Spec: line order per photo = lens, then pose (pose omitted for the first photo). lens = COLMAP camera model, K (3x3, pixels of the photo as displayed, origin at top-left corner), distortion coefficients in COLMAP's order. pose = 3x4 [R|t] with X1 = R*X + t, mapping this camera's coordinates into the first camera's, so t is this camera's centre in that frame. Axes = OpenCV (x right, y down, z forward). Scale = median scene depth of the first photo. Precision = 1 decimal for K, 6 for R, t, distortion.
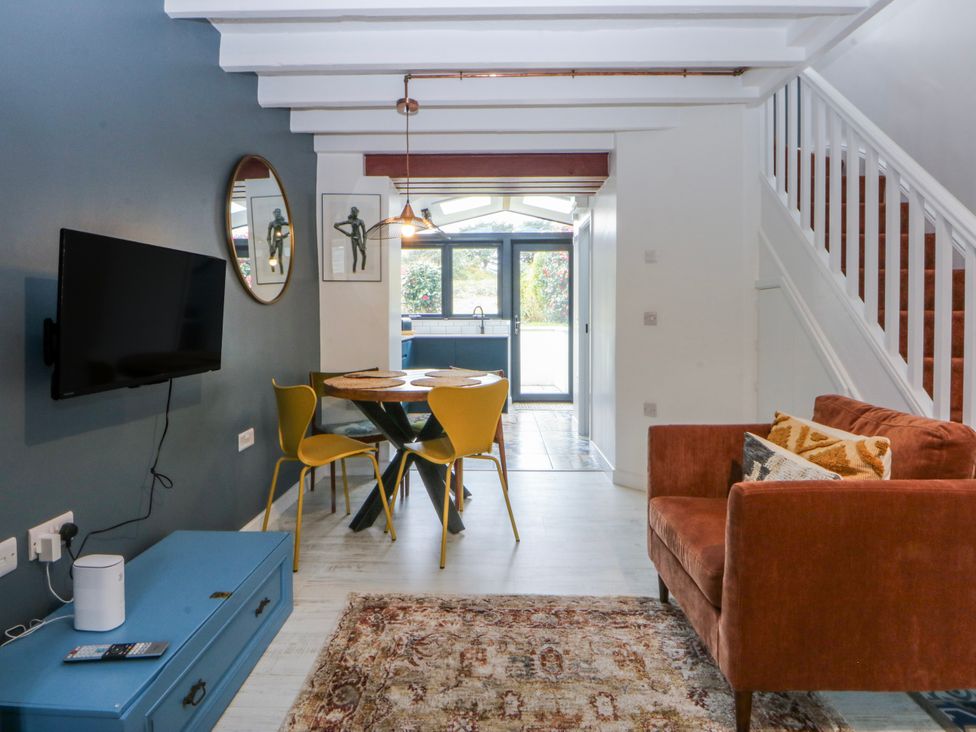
lens RADIAL K [[514.4, 0, 487.9], [0, 514.4, 366.7], [0, 0, 1]] dist [-0.016153, -0.007801]
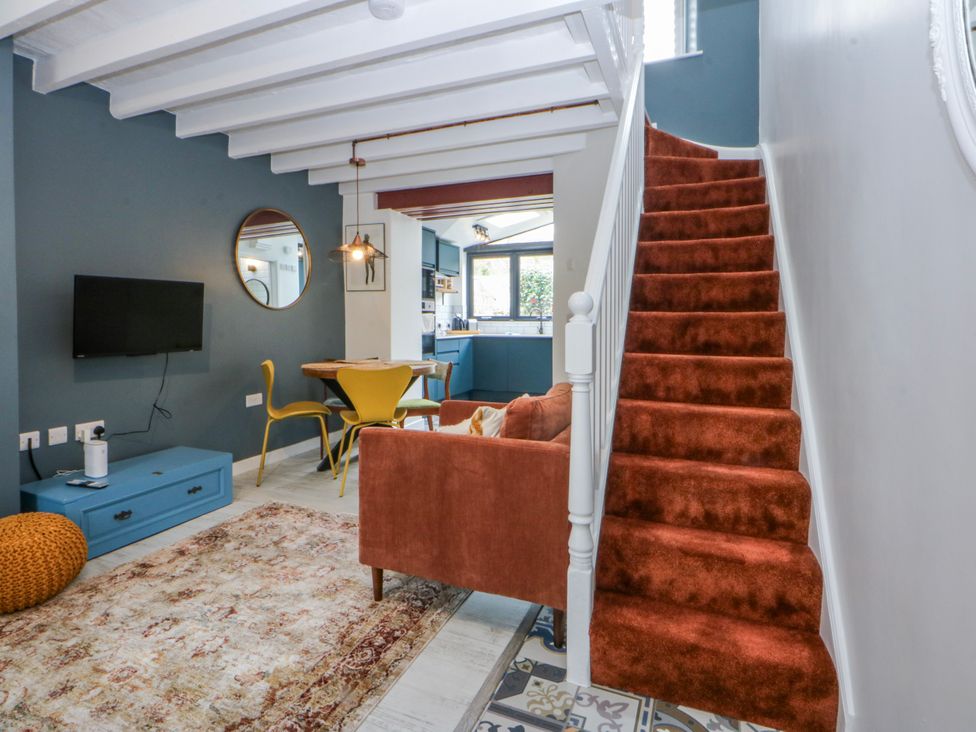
lens RADIAL K [[514.4, 0, 483.9], [0, 514.4, 365.4], [0, 0, 1]] dist [-0.016153, -0.007801]
pose [[0.930814, 0.030138, -0.364249, 0.709267], [-0.032944, 0.999456, -0.001493, 0.021805], [0.364006, 0.013390, 0.931301, -0.151815]]
